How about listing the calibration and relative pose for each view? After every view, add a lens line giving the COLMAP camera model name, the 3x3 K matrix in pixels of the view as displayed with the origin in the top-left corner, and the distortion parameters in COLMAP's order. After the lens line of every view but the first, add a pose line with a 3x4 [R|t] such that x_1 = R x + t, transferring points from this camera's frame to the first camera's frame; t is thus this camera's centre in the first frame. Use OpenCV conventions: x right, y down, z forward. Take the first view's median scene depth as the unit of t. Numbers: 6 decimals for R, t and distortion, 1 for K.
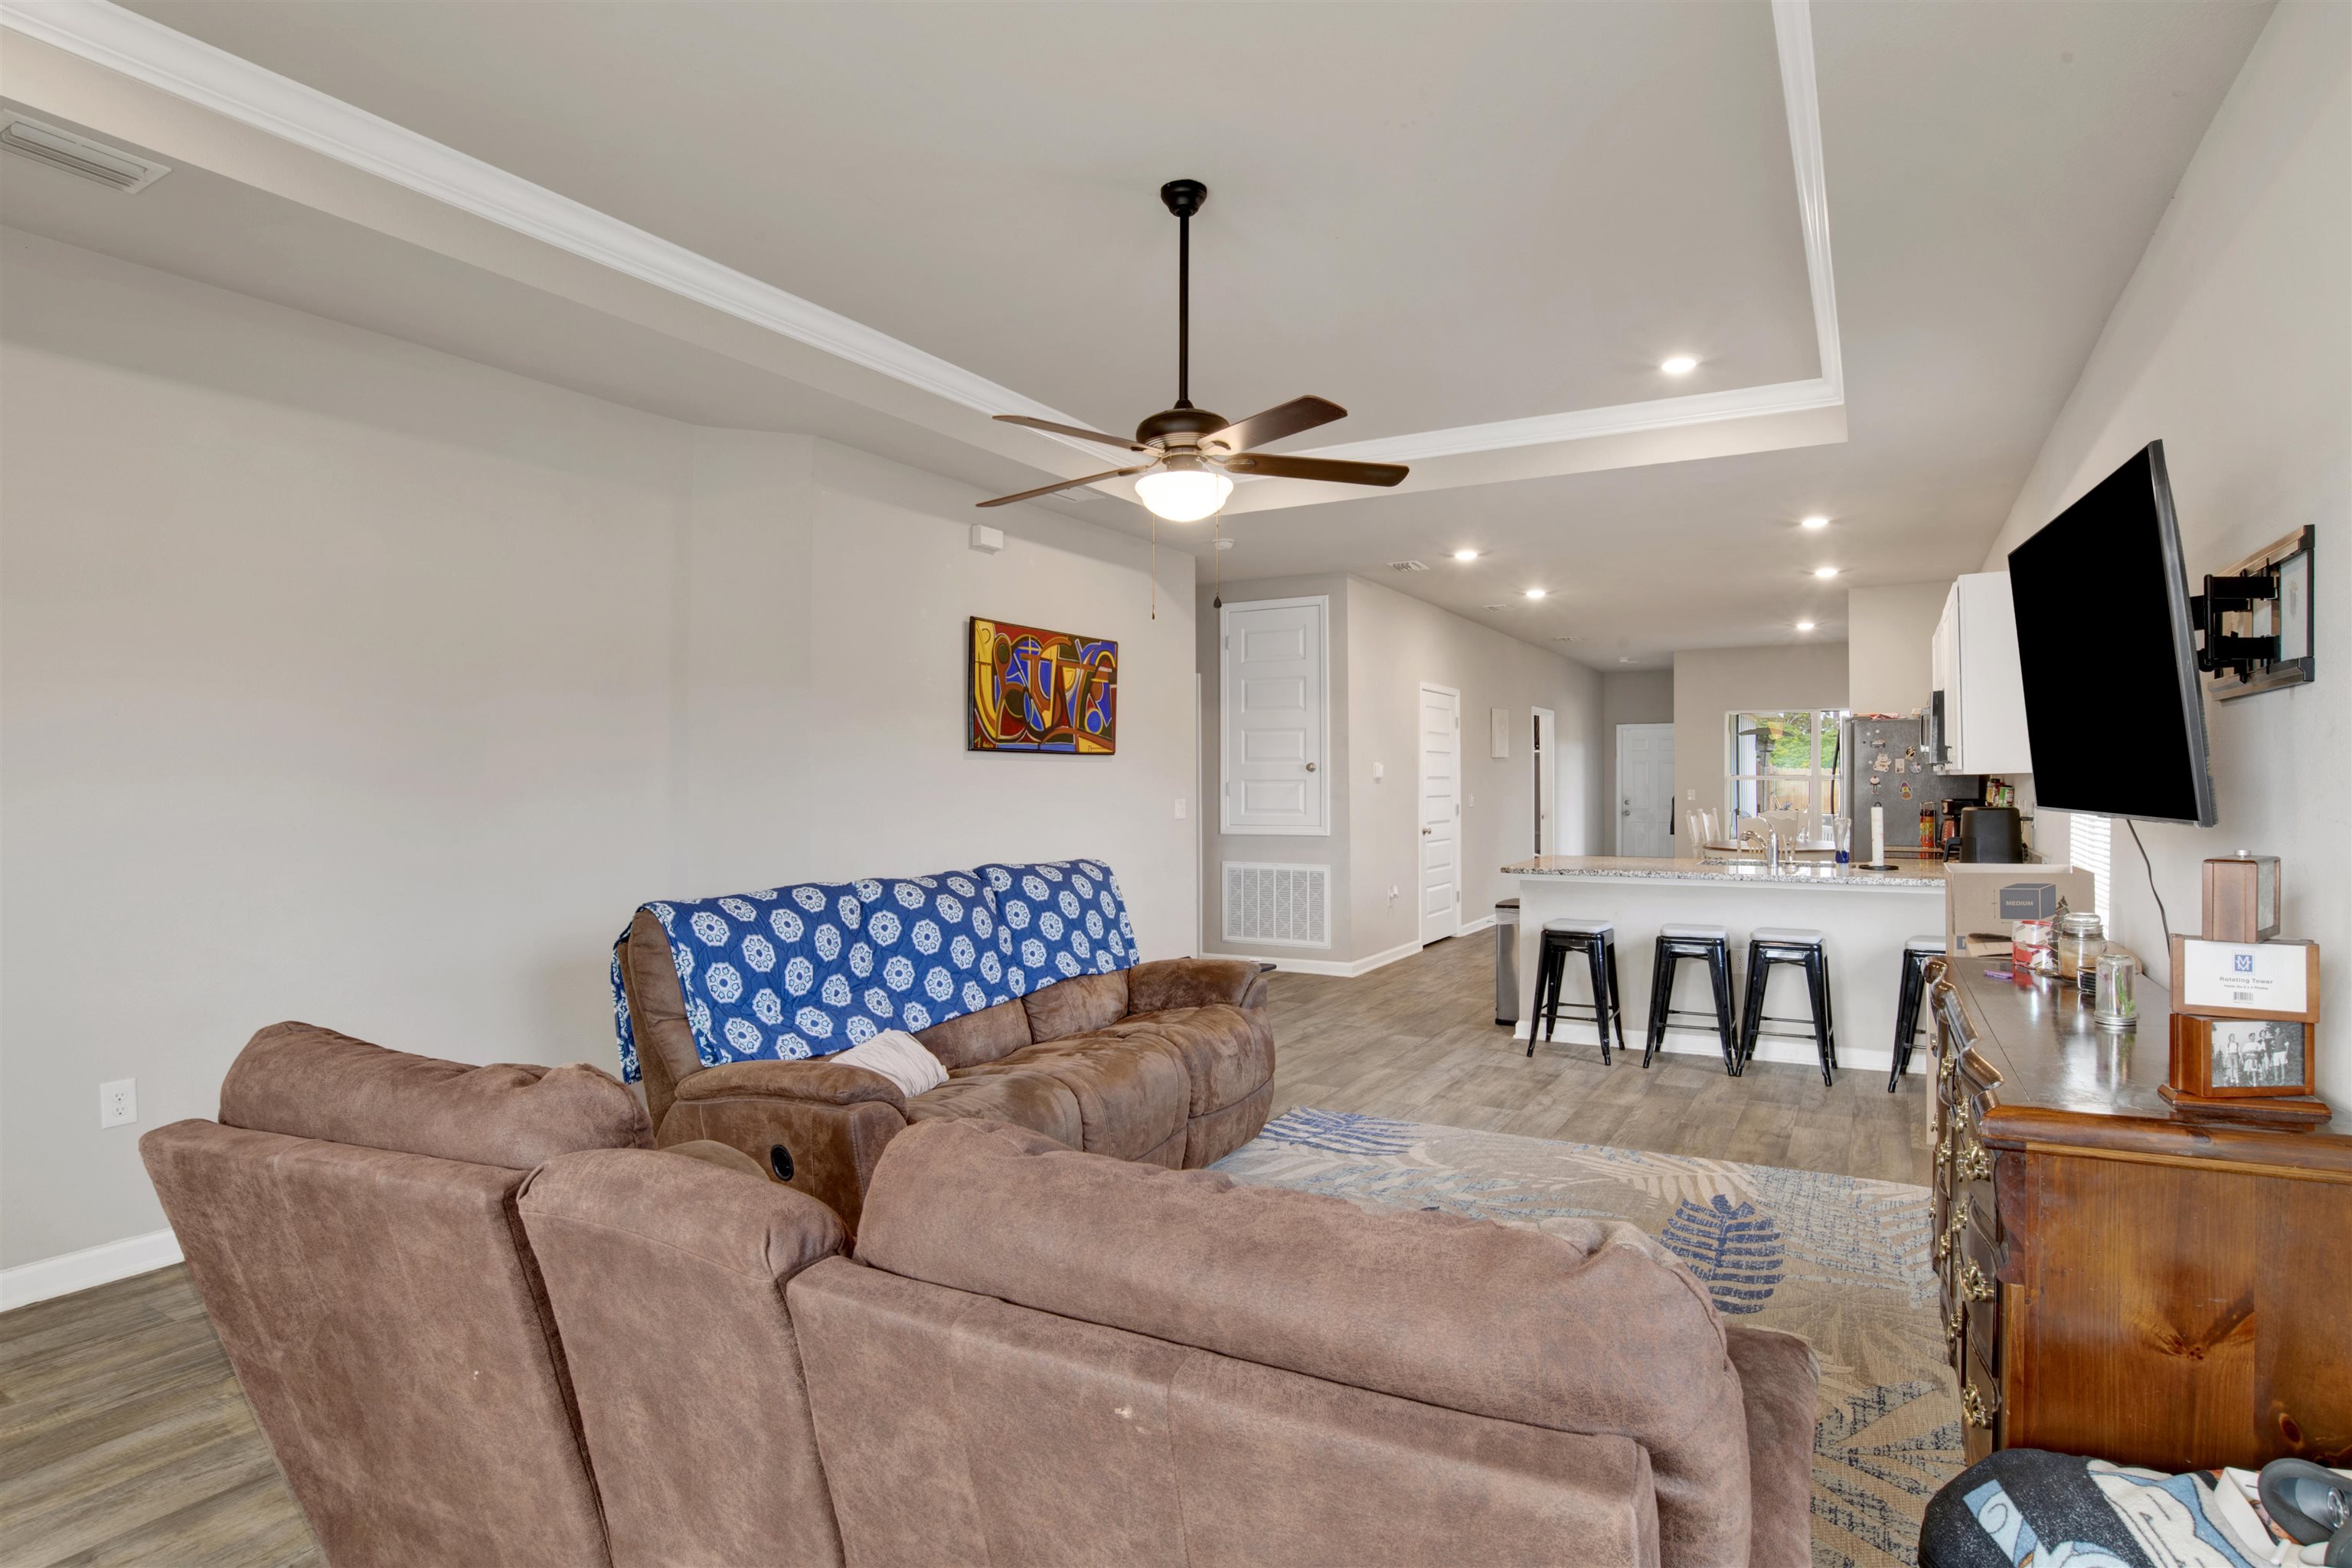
lens RADIAL K [[1229.4, 0, 1176.0], [0, 1229.4, 784.0], [0, 0, 1]] dist [-0.053426, 0.003627]
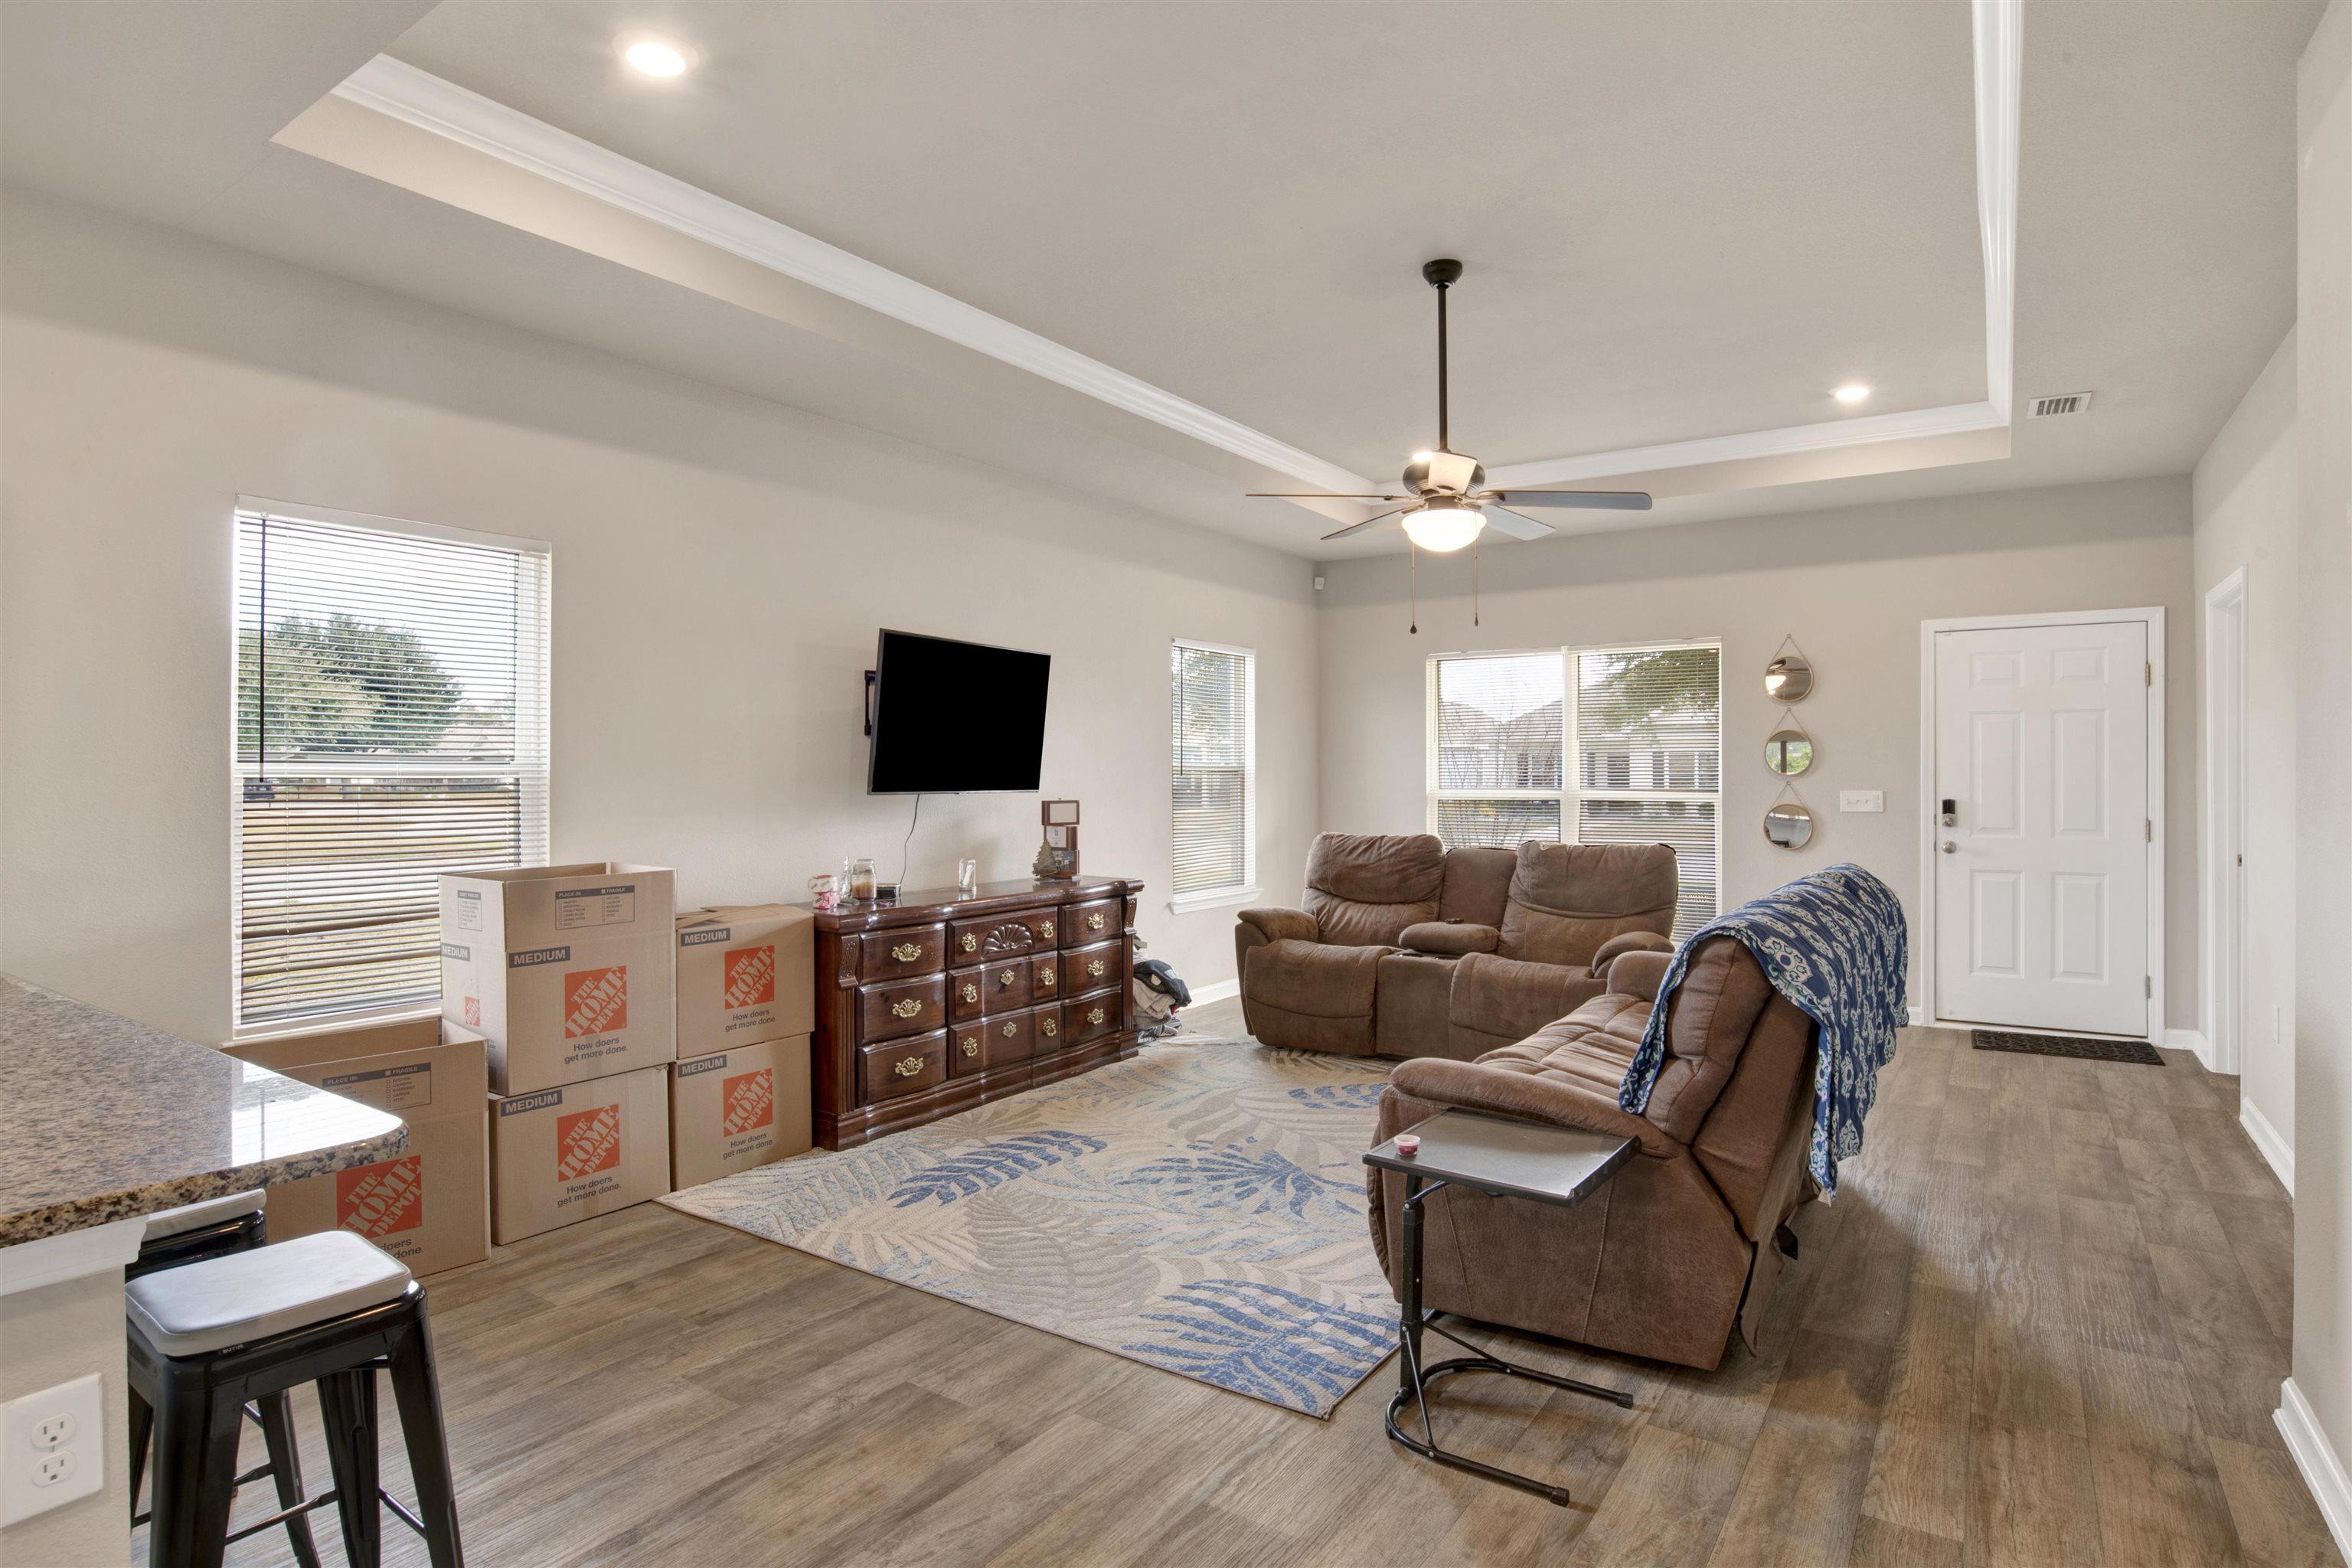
lens RADIAL K [[1229.4, 0, 1176.0], [0, 1229.4, 784.0], [0, 0, 1]] dist [-0.053426, 0.003627]
pose [[-0.996923, 0.004016, 0.078285, 0.133706], [0.004450, 0.999976, 0.005375, 0.000930], [-0.078262, 0.005707, -0.996916, 1.697733]]
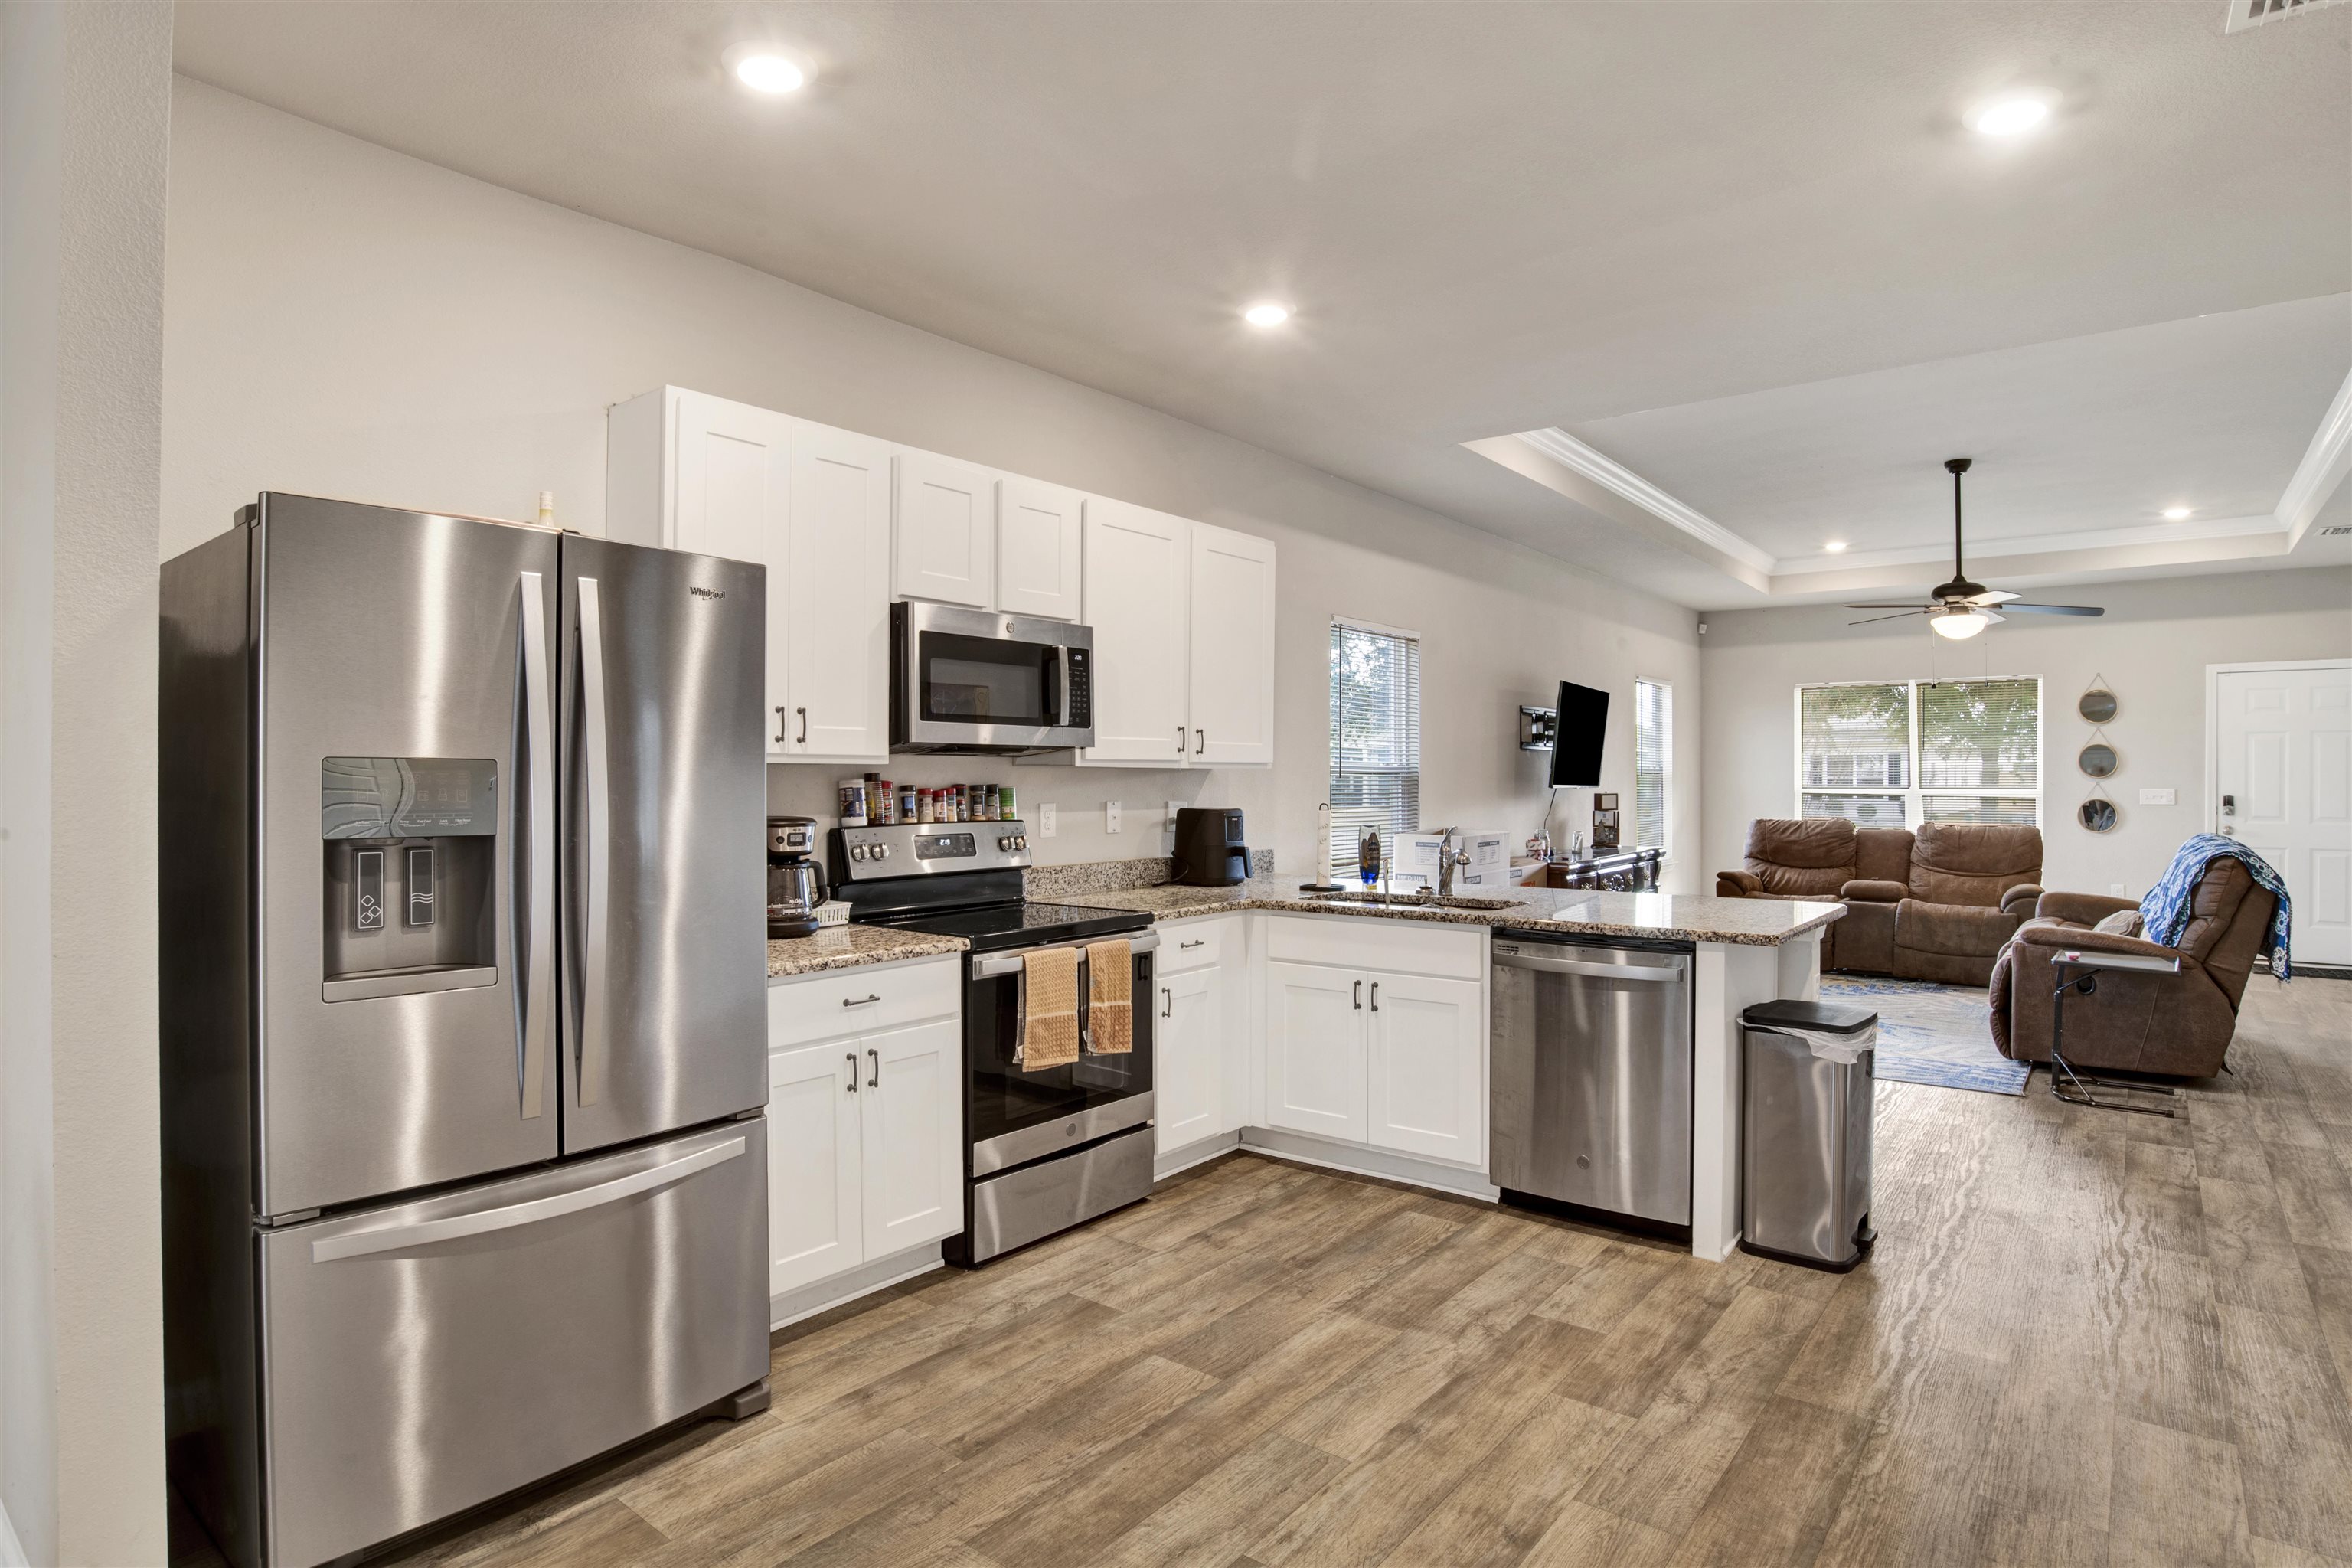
lens RADIAL K [[1232.3, 0, 1210.2], [0, 1232.3, 779.9], [0, 0, 1]] dist [-0.082450, 0.042058]
pose [[-0.991266, 0.000849, 0.131878, 0.708623], [0.001076, 0.999998, 0.001646, 0.000825], [-0.131877, 0.001773, -0.991265, 2.330234]]
